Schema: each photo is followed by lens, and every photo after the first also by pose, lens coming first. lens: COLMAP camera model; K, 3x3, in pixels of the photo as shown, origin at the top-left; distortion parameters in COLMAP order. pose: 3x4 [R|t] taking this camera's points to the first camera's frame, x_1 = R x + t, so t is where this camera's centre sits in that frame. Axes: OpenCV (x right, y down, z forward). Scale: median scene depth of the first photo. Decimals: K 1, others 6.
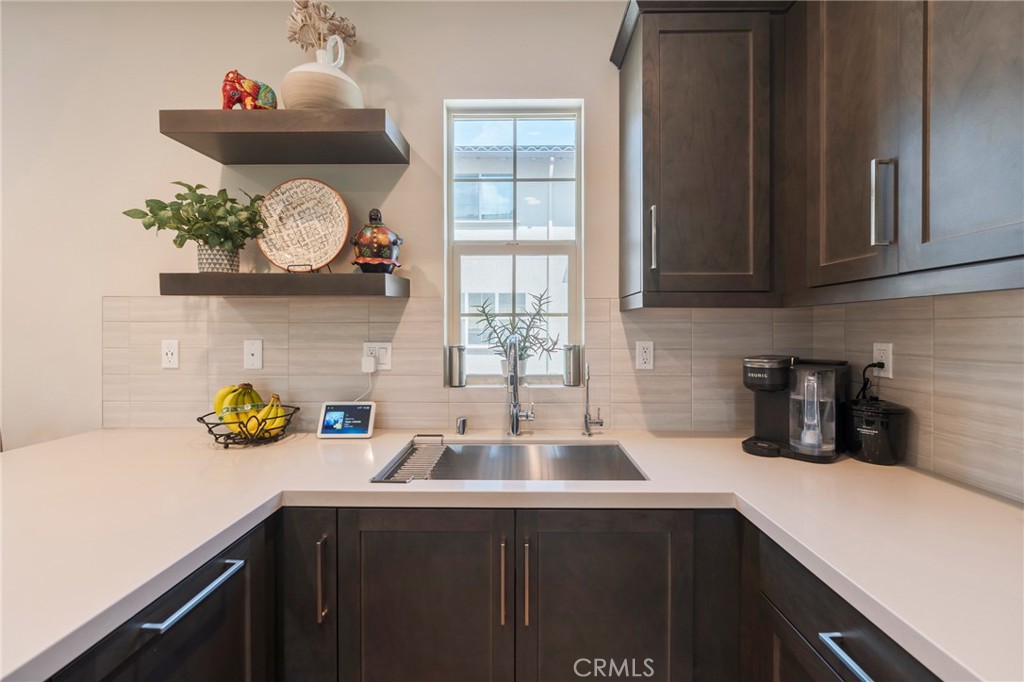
lens RADIAL K [[413.8, 0, 523.7], [0, 413.8, 332.2], [0, 0, 1]] dist [-0.002617, -0.000308]
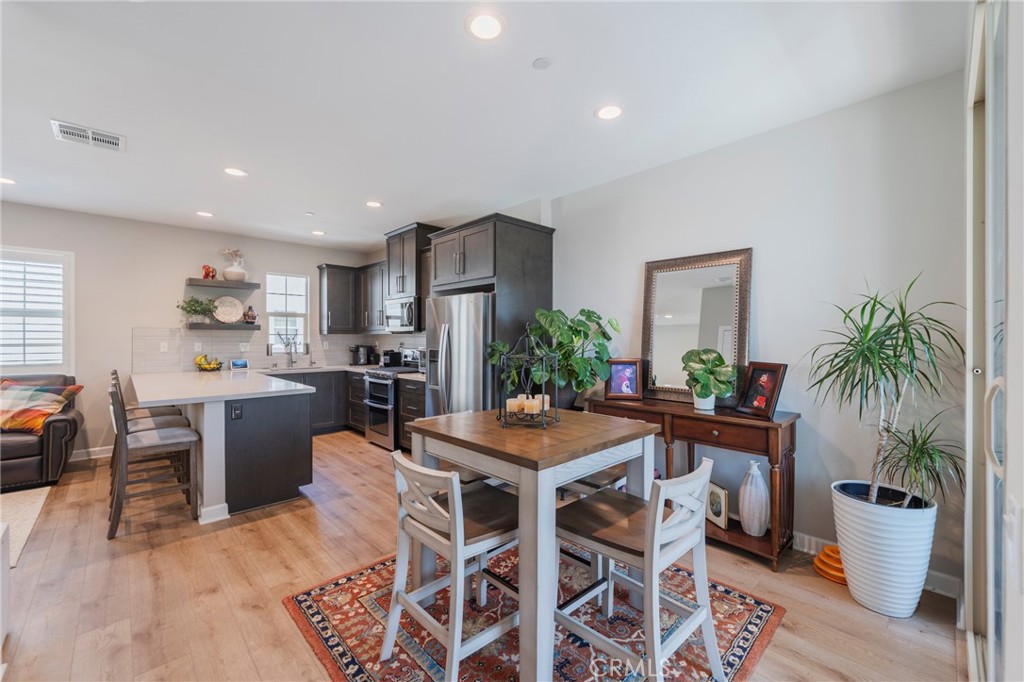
lens RADIAL K [[425.2, 0, 508.4], [0, 425.2, 339.2], [0, 0, 1]] dist [0.000512, 0.000186]
pose [[0.738898, -0.000840, 0.673817, -1.156084], [0.004366, 0.999984, -0.003541, 0.018366], [-0.673804, 0.005558, 0.738890, -3.160540]]
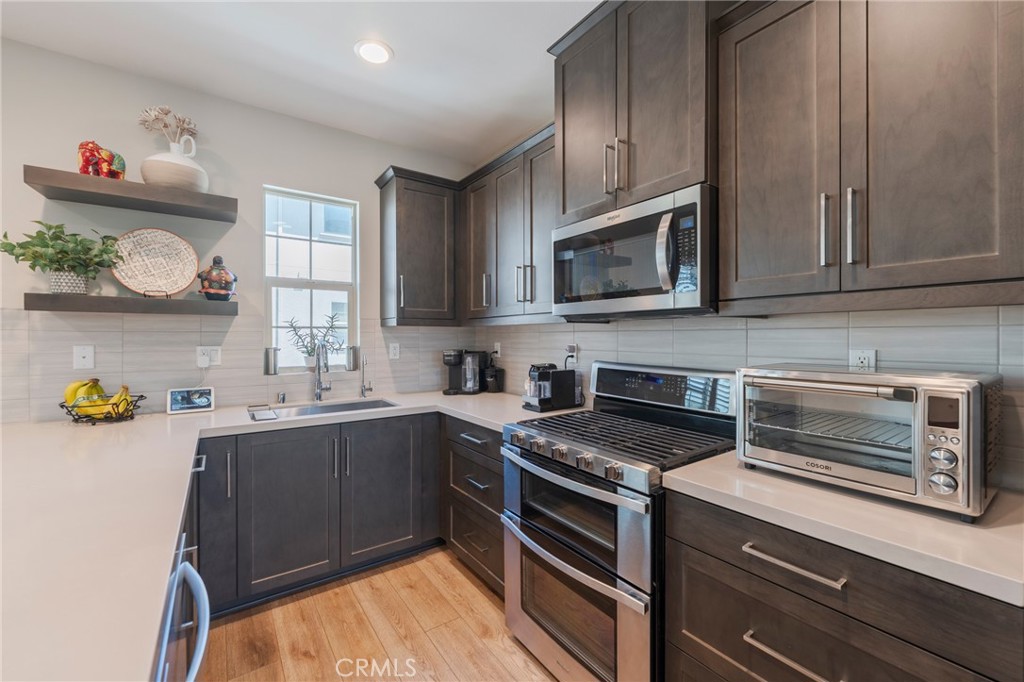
lens RADIAL K [[412.2, 0, 510.4], [0, 412.2, 338.0], [0, 0, 1]] dist [-0.000255, -0.000274]
pose [[0.816889, -0.002685, 0.576789, -0.342244], [0.003784, 0.999993, -0.000704, 0.001908], [-0.576783, 0.002758, 0.816893, -0.784478]]
